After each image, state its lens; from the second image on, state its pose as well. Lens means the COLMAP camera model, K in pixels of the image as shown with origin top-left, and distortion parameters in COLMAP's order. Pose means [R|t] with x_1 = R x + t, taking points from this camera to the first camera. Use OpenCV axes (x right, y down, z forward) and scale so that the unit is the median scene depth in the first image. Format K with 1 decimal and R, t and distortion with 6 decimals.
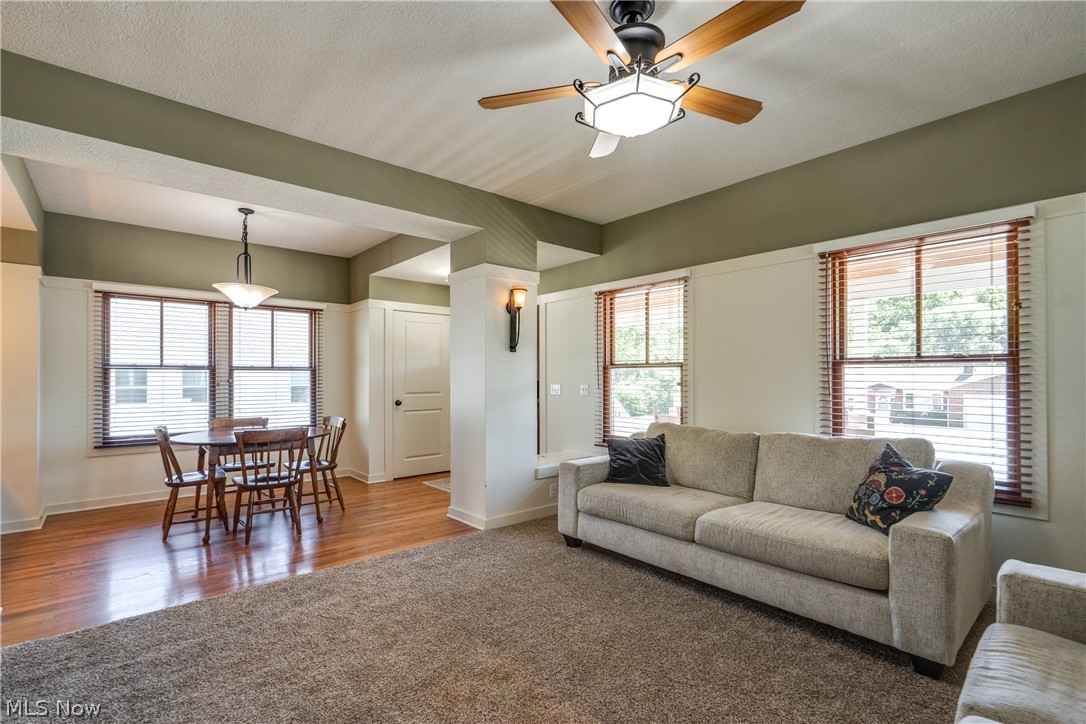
lens RADIAL K [[513.7, 0, 559.6], [0, 513.7, 383.2], [0, 0, 1]] dist [-0.006774, 0.002476]
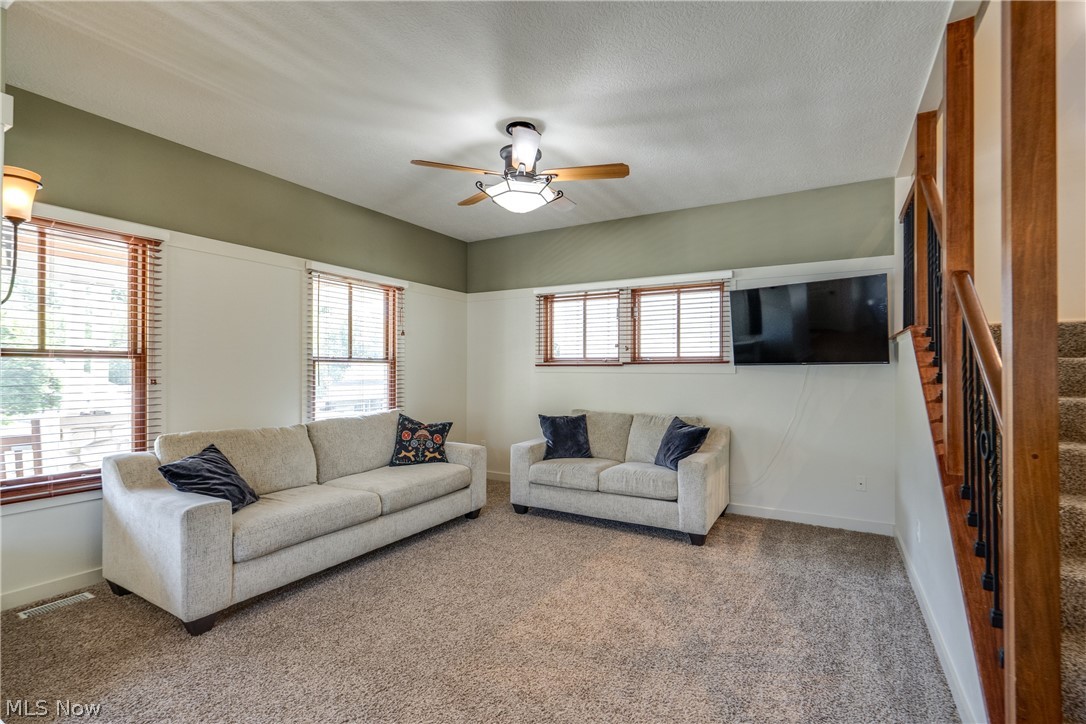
lens RADIAL K [[513.7, 0, 555.9], [0, 513.7, 366.3], [0, 0, 1]] dist [-0.006774, 0.002476]
pose [[-0.345232, 0.007862, 0.938485, -0.787498], [0.010948, 0.999931, -0.004349, -0.013892], [-0.938454, 0.008773, -0.345294, 0.837656]]
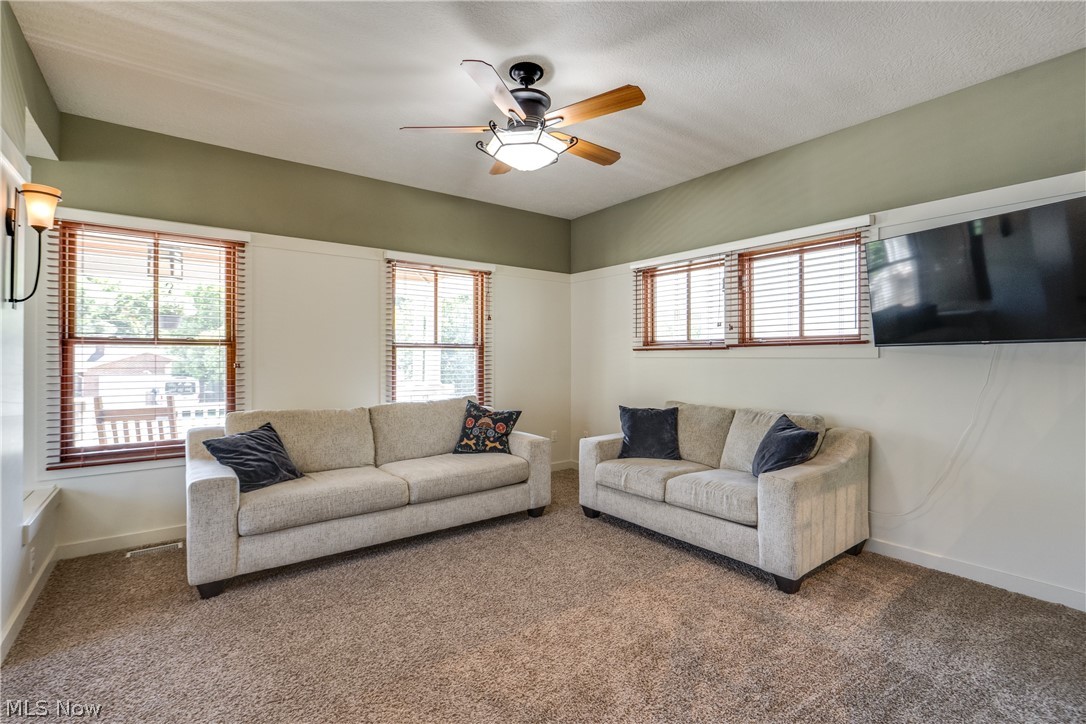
lens RADIAL K [[513.7, 0, 536.6], [0, 513.7, 352.9], [0, 0, 1]] dist [-0.006774, 0.002476]
pose [[0.063571, 0.010796, 0.997919, -0.692646], [0.014558, 0.999825, -0.011744, -0.003289], [-0.997871, 0.015274, 0.063403, 0.527385]]
